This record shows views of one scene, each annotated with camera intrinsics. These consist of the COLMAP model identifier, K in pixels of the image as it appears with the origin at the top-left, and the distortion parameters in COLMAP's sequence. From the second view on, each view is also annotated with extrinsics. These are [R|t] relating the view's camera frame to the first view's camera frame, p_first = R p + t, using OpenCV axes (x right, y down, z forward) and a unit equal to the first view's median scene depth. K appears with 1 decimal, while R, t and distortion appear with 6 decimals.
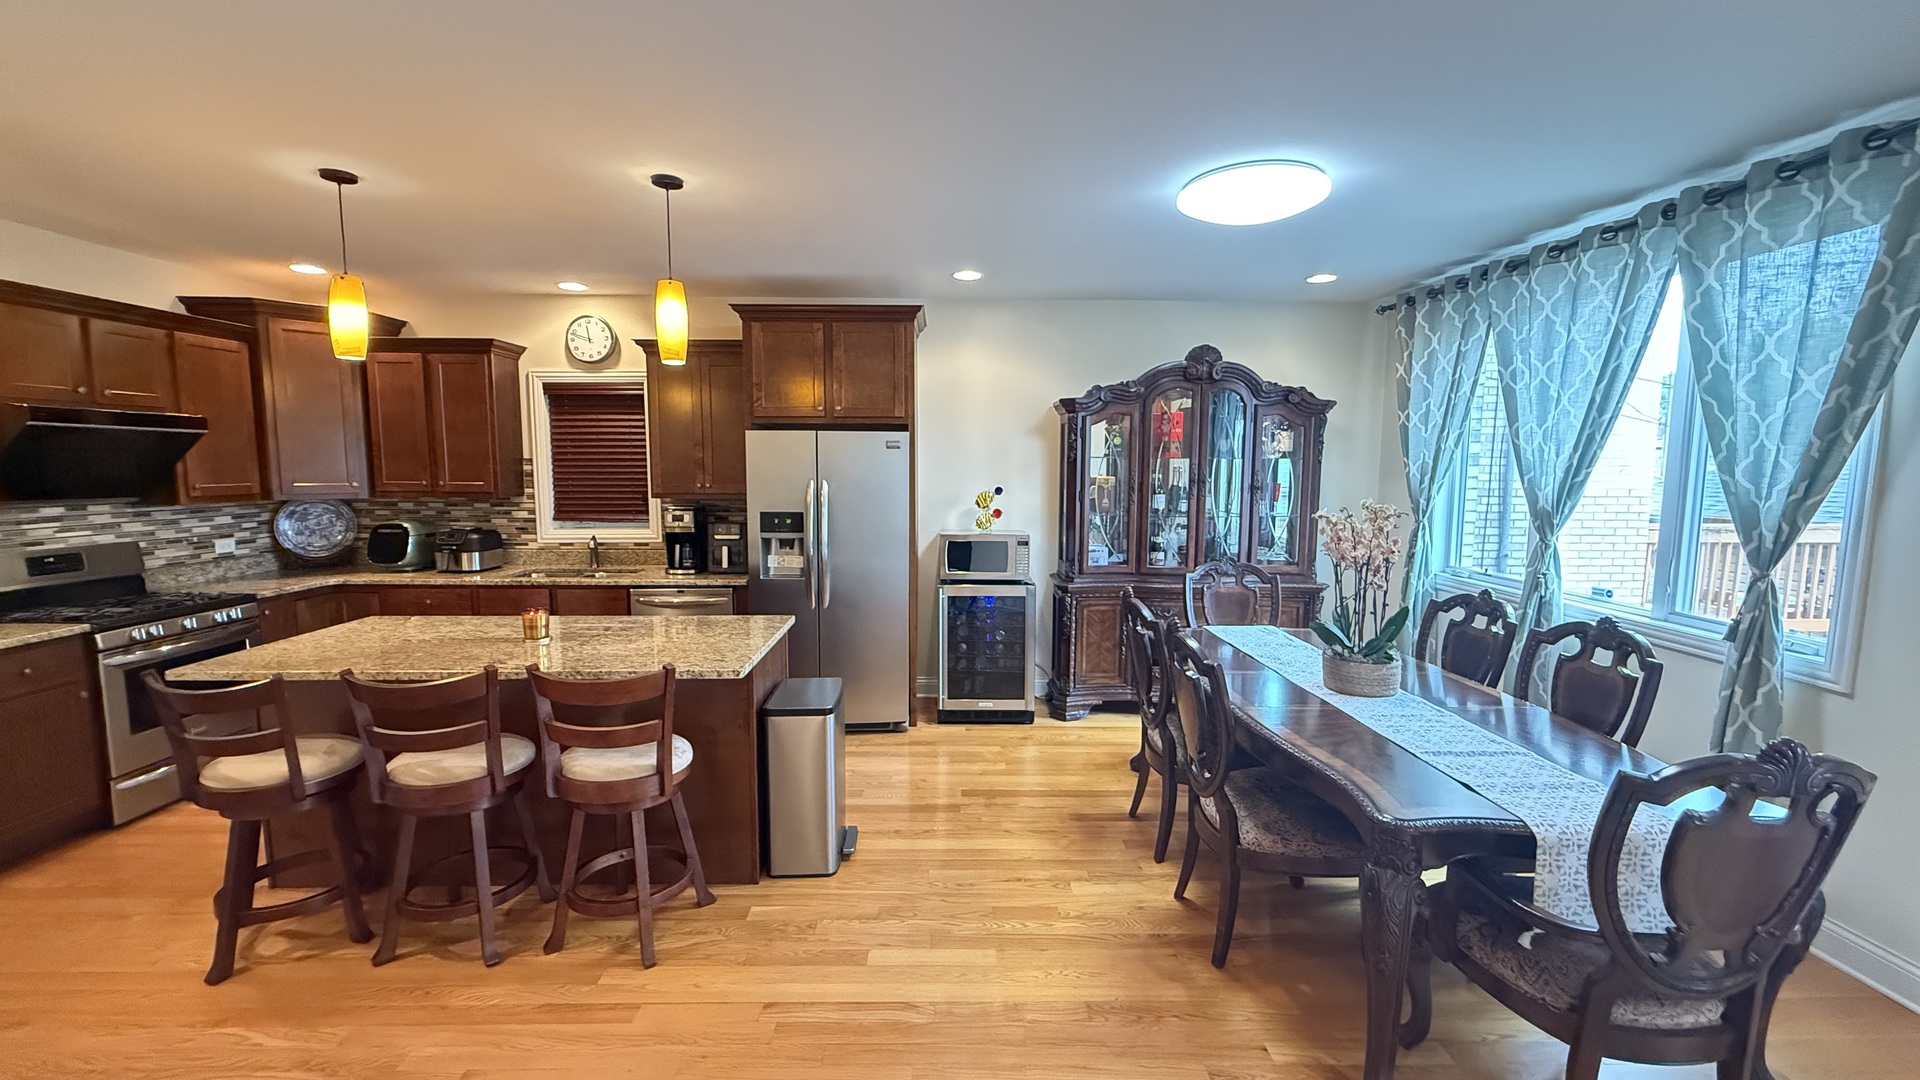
lens RADIAL K [[770.4, 0, 962.5], [0, 770.4, 538.5], [0, 0, 1]] dist [0.002001, -0.000459]
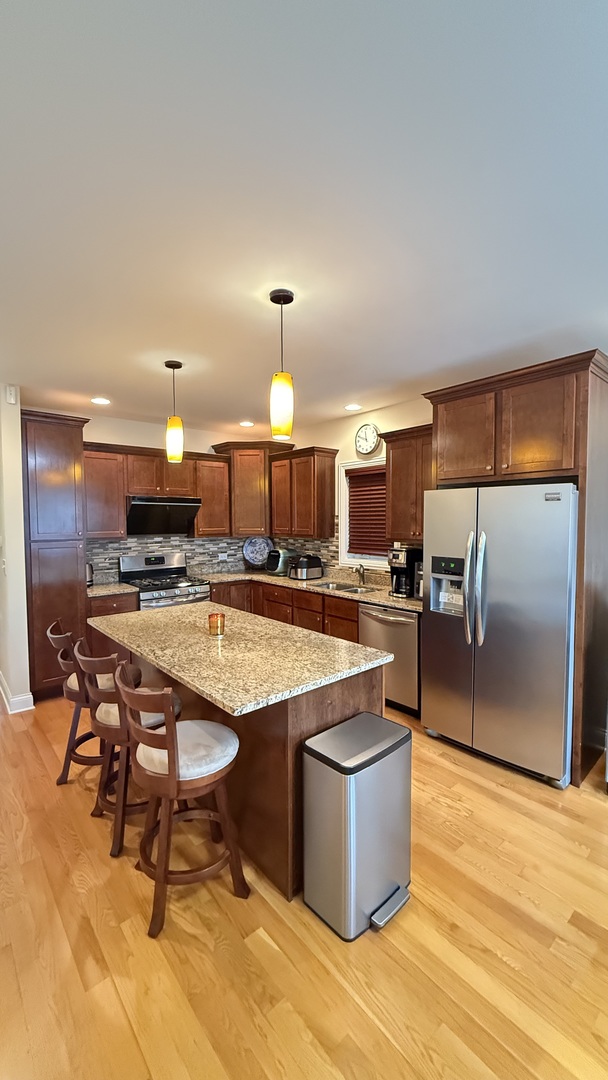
lens RADIAL K [[433.4, 0, 304.0], [0, 433.4, 540.0], [0, 0, 1]] dist [0.002001, -0.000459]
pose [[0.638384, 0.032058, -0.769050, 0.138147], [-0.068080, 0.997568, -0.014930, -0.036042], [0.766701, 0.061888, 0.639014, 0.400309]]
